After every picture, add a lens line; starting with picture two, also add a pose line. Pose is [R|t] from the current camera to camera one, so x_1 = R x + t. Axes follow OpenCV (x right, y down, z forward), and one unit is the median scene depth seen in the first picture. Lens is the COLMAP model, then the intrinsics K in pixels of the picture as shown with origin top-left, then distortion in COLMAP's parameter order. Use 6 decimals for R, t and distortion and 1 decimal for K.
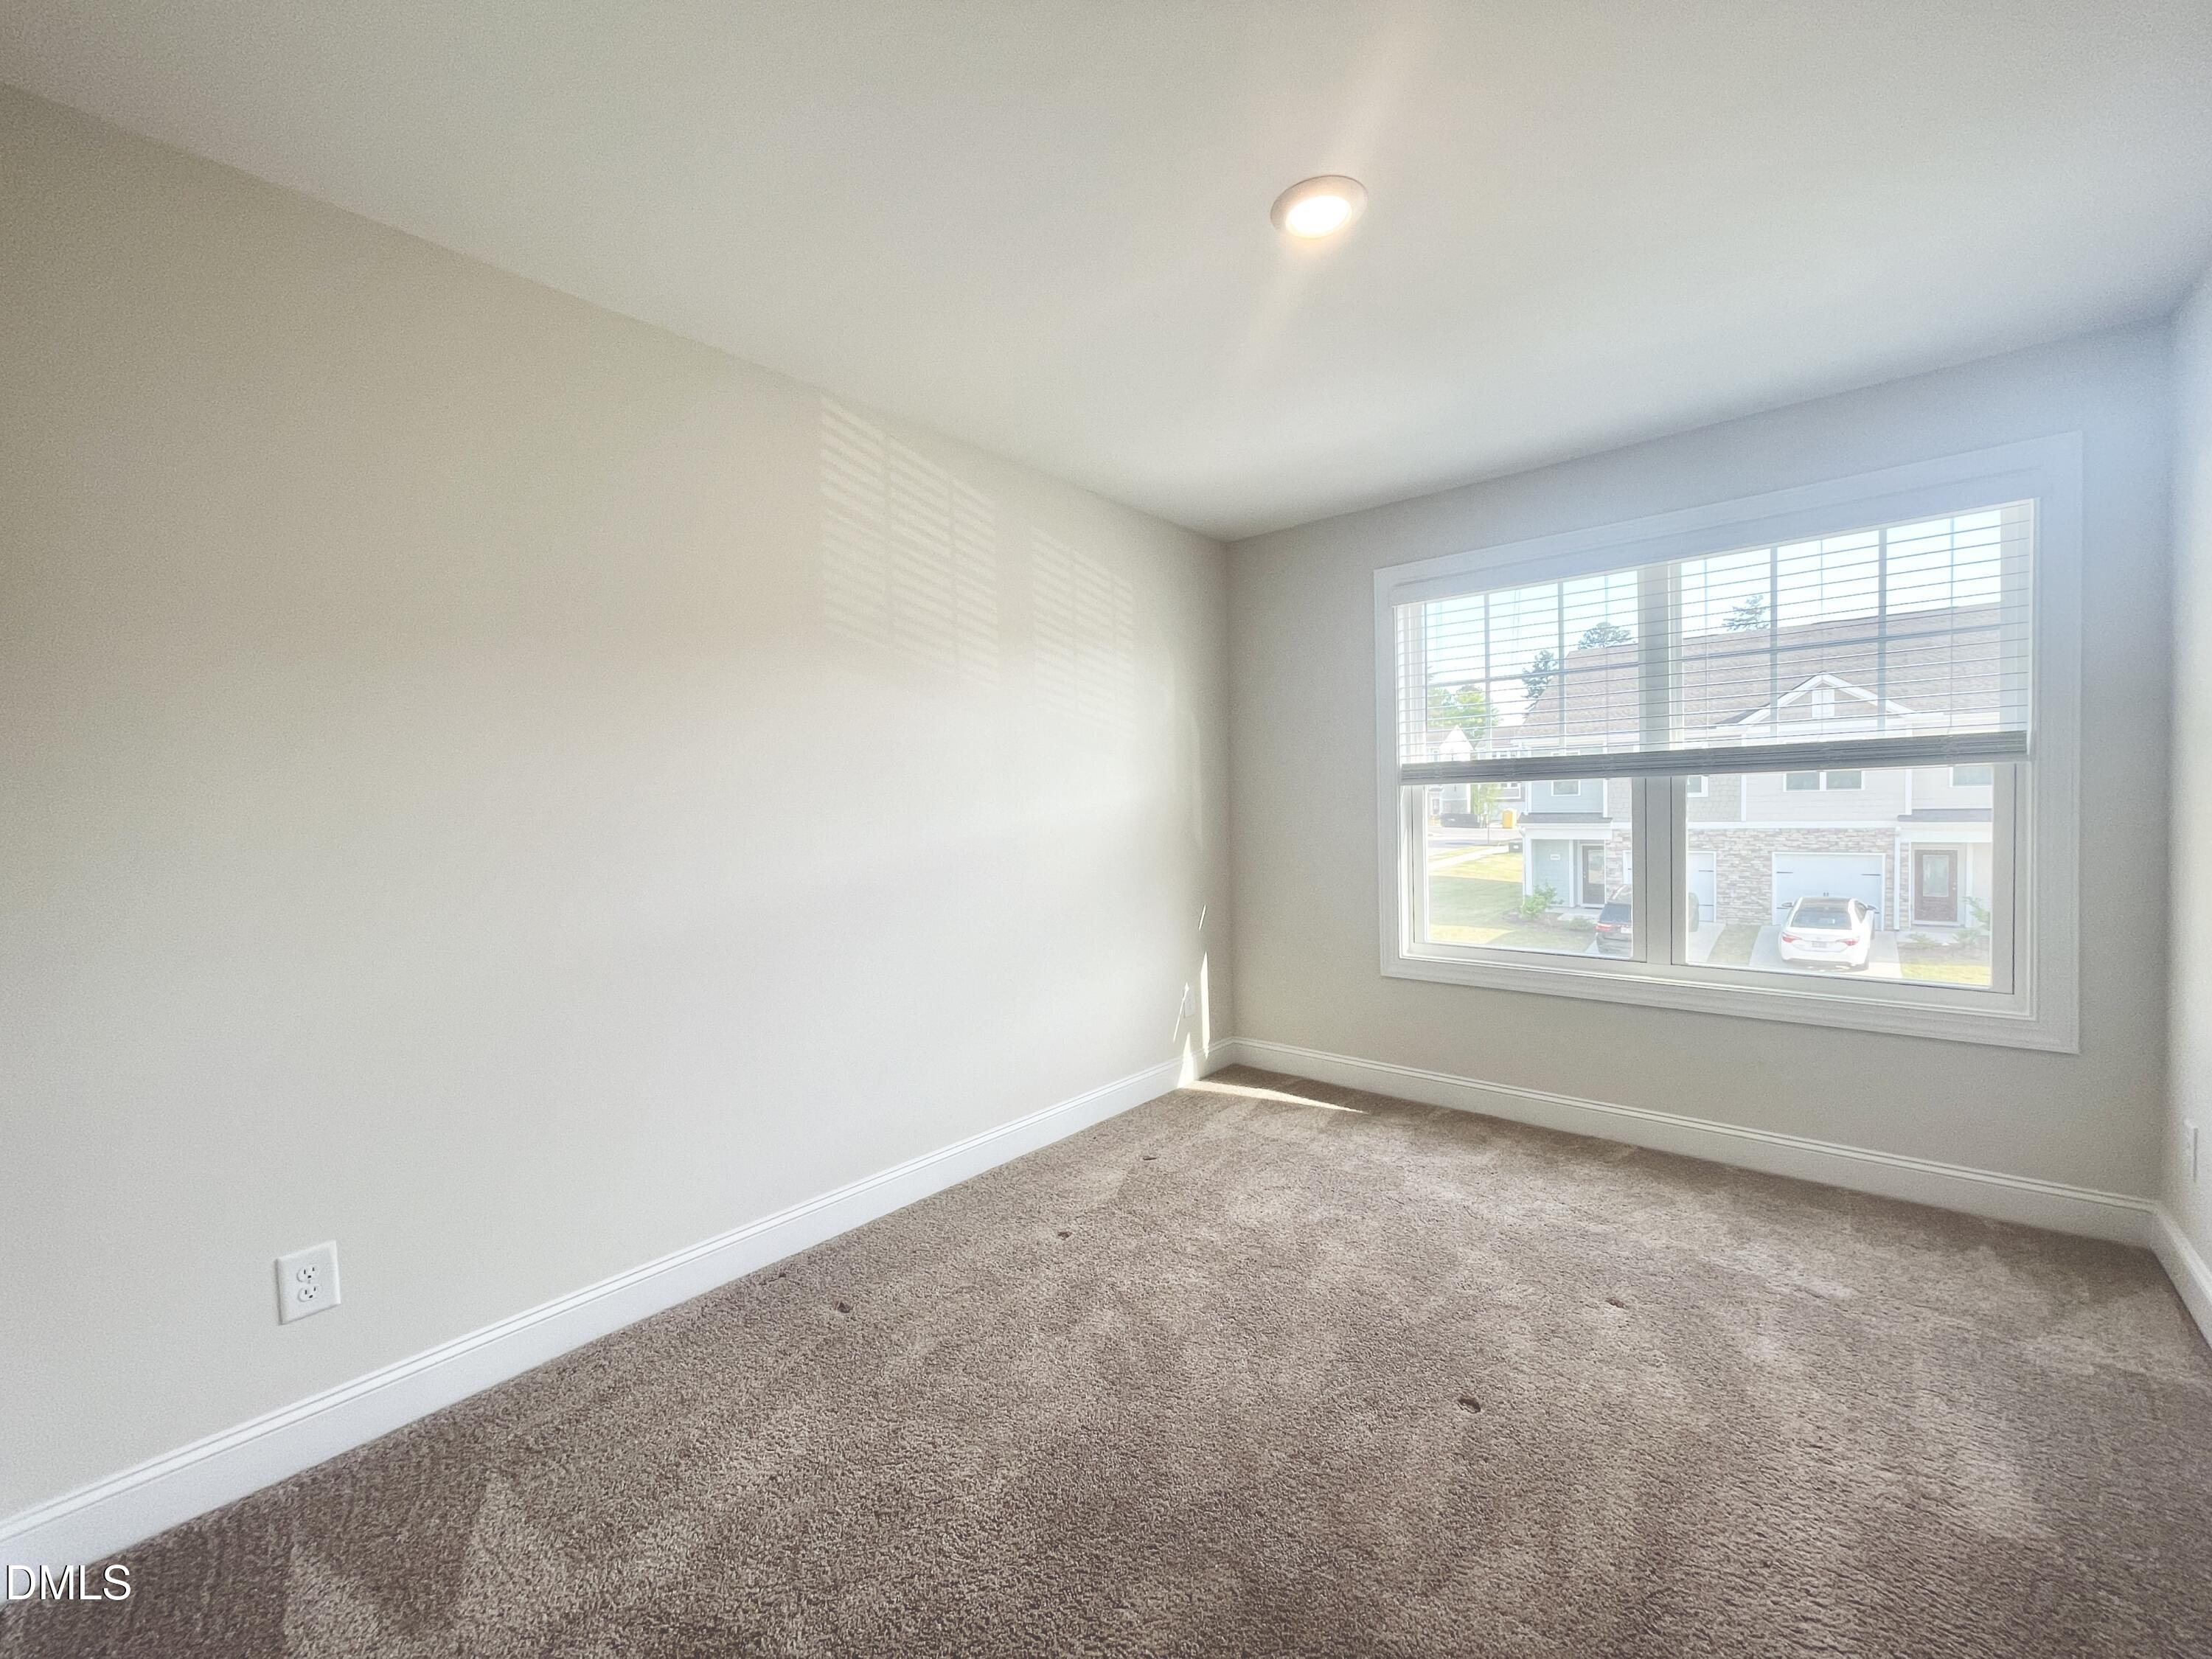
lens RADIAL K [[893.0, 0, 1101.0], [0, 893.0, 834.1], [0, 0, 1]] dist [0.003405, -0.001617]
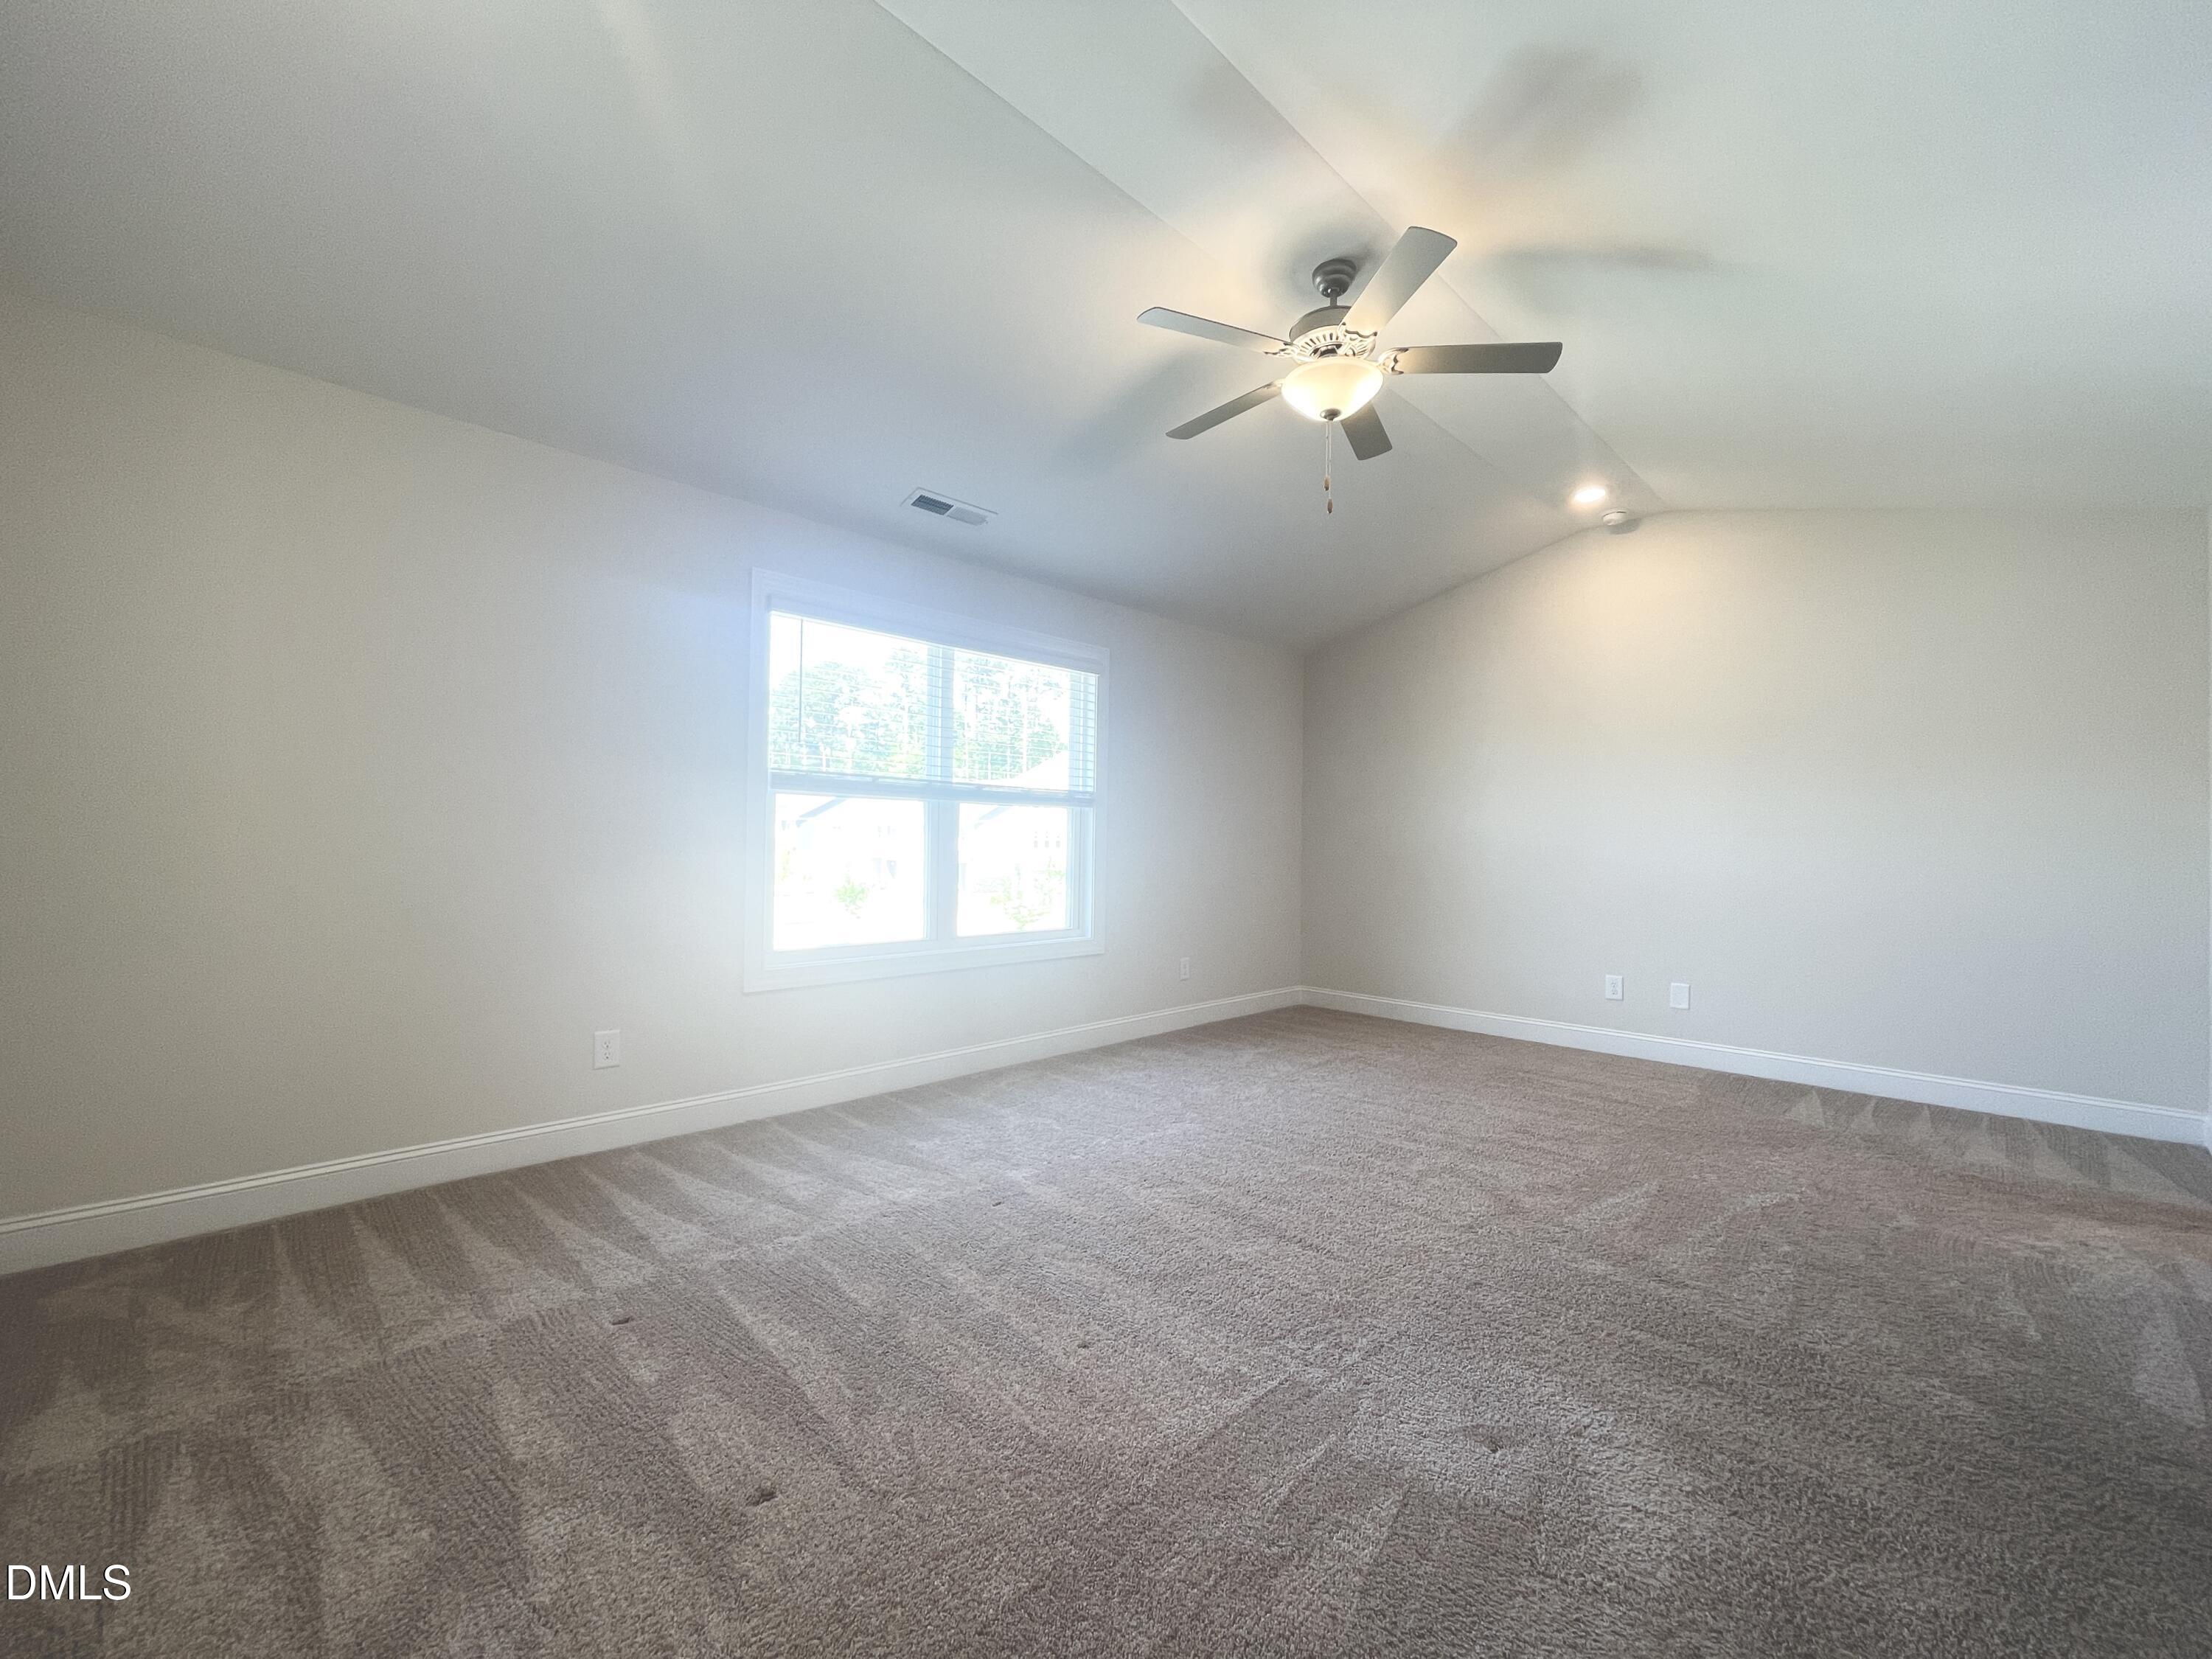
lens RADIAL K [[893.0, 0, 1099.5], [0, 893.0, 831.8], [0, 0, 1]] dist [0.003405, -0.001617]
pose [[0.079026, 0.019061, 0.996690, -0.679126], [-0.001132, 0.999818, -0.019031, 0.005137], [-0.996872, 0.000376, 0.079033, 0.635710]]
